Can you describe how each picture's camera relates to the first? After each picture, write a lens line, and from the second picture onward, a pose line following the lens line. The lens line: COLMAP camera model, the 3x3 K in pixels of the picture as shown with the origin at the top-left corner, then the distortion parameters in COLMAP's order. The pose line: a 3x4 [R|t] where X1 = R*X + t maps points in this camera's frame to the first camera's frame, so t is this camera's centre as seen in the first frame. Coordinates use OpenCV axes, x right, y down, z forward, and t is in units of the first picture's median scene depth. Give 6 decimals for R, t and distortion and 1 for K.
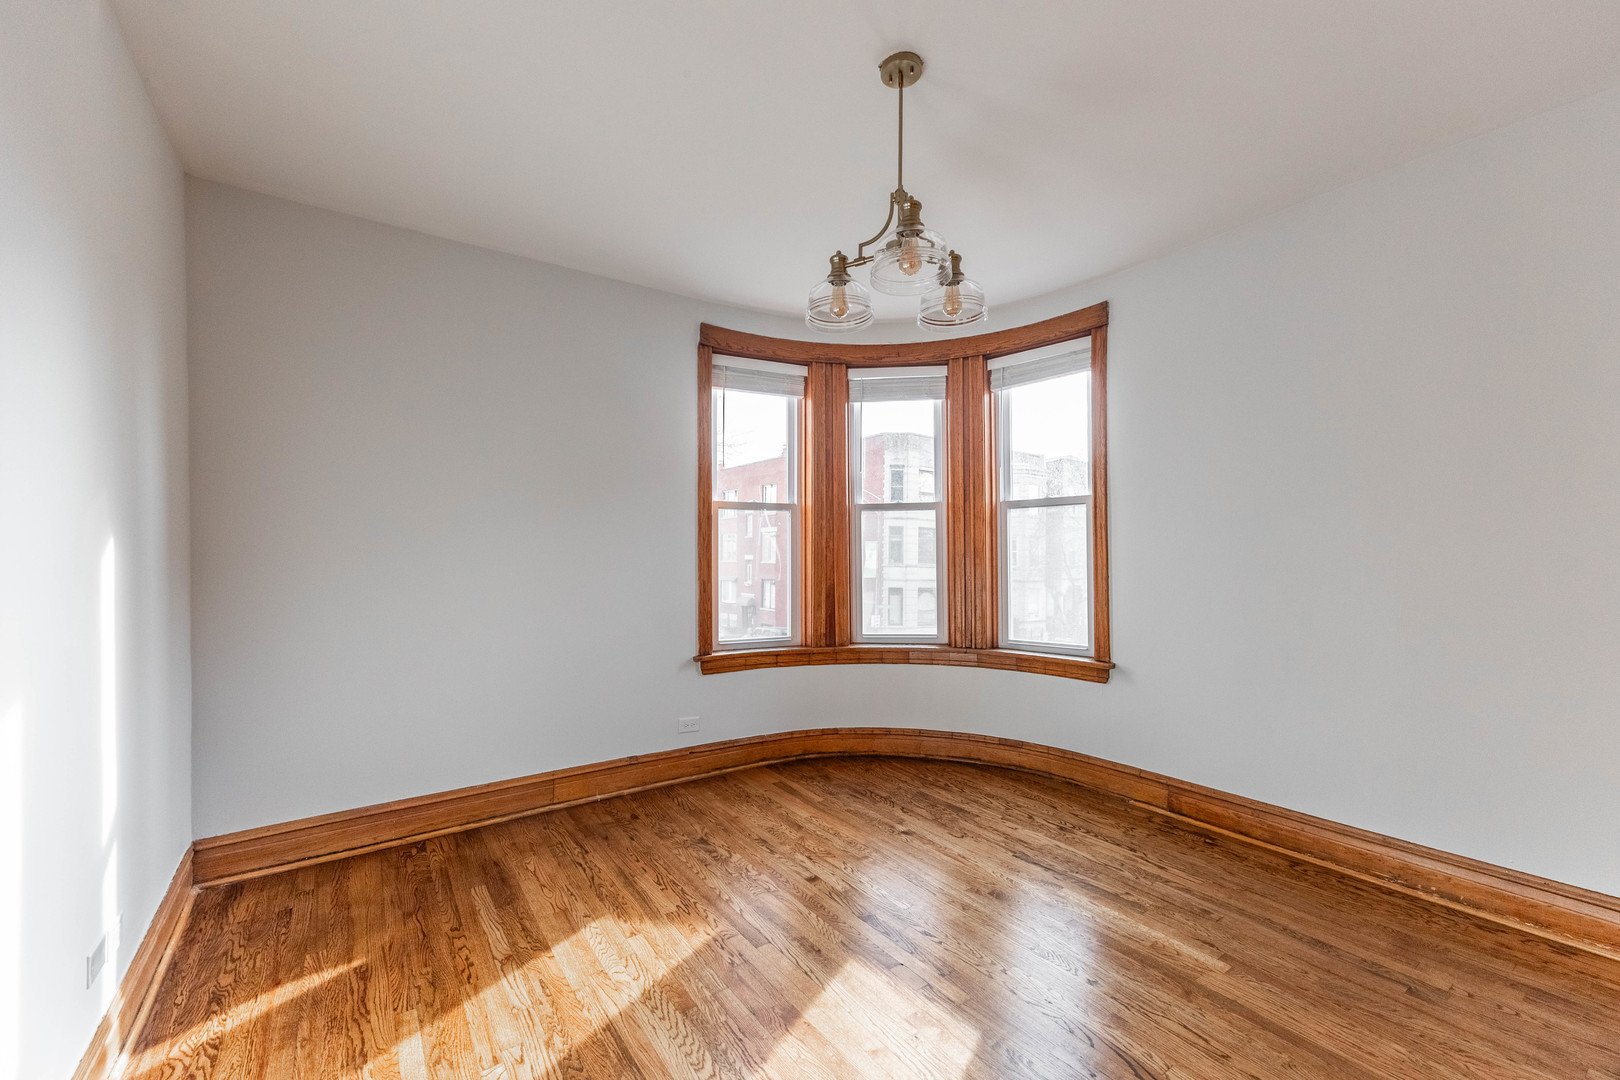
lens RADIAL K [[665.3, 0, 809.1], [0, 665.3, 558.6], [0, 0, 1]] dist [0.008934, -0.000109]
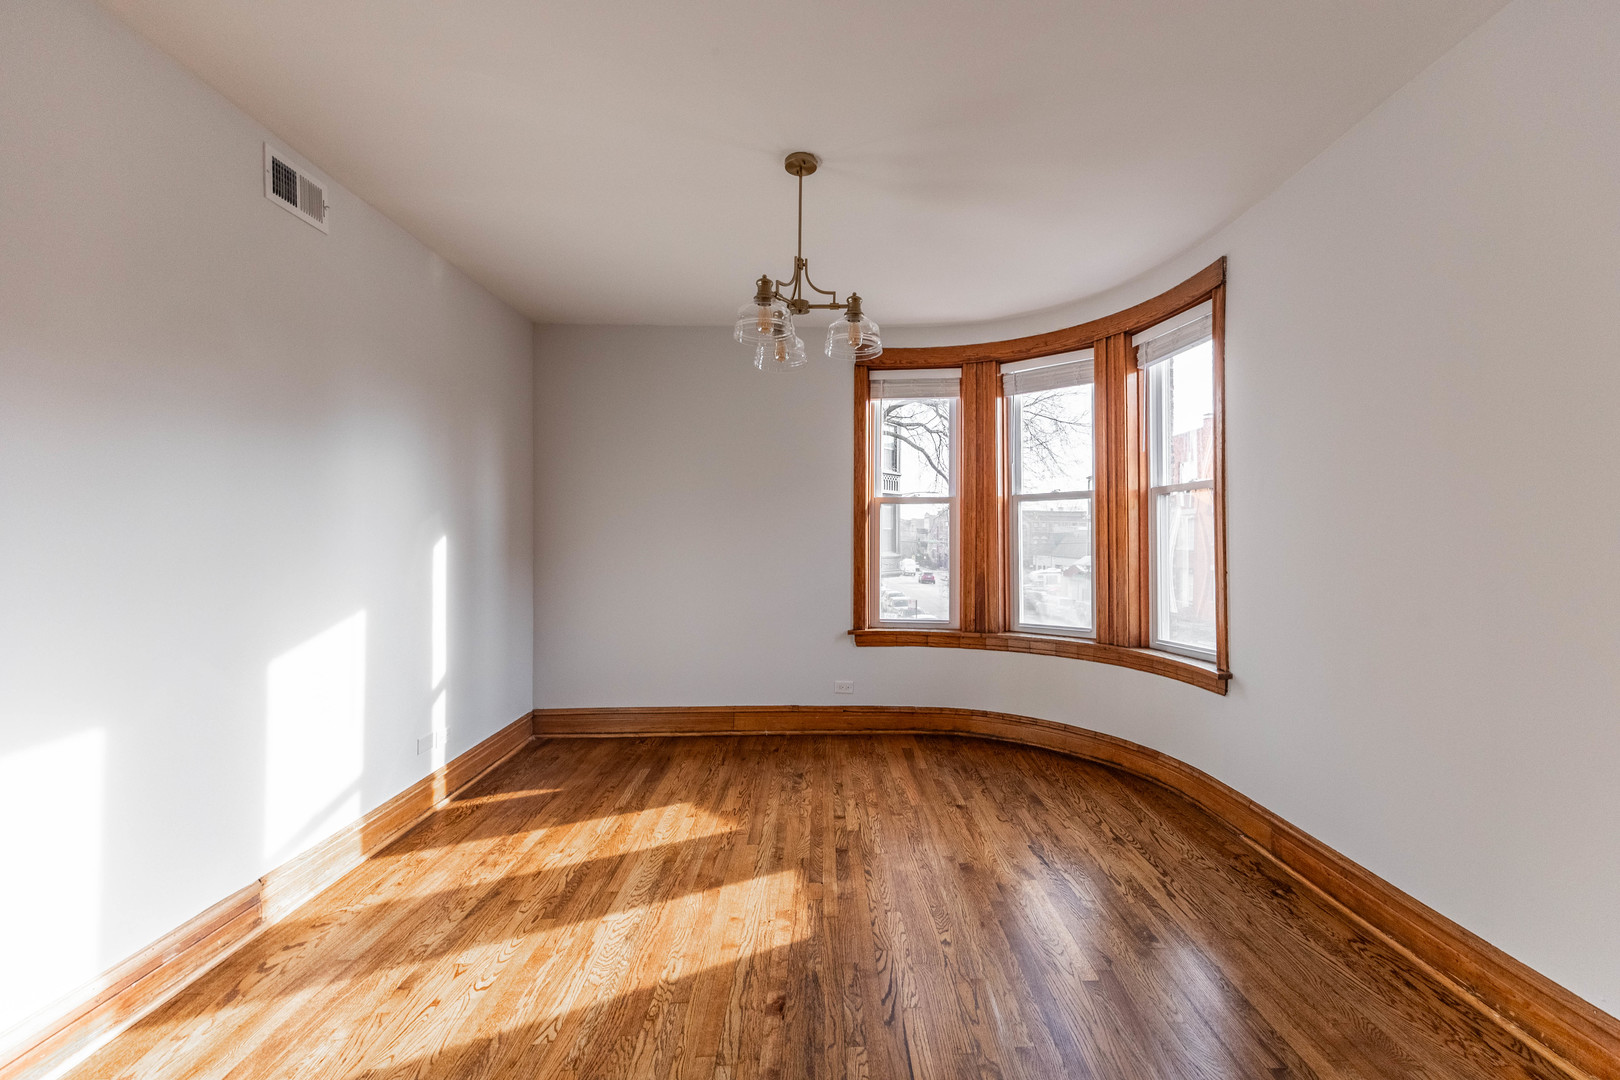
lens RADIAL K [[674.5, 0, 840.2], [0, 674.5, 538.4], [0, 0, 1]] dist [0.001039, -0.000116]
pose [[0.833934, 0.001447, -0.551862, 0.511778], [-0.005694, 0.999966, -0.005981, -0.009203], [0.551834, 0.008130, 0.833914, -0.008965]]
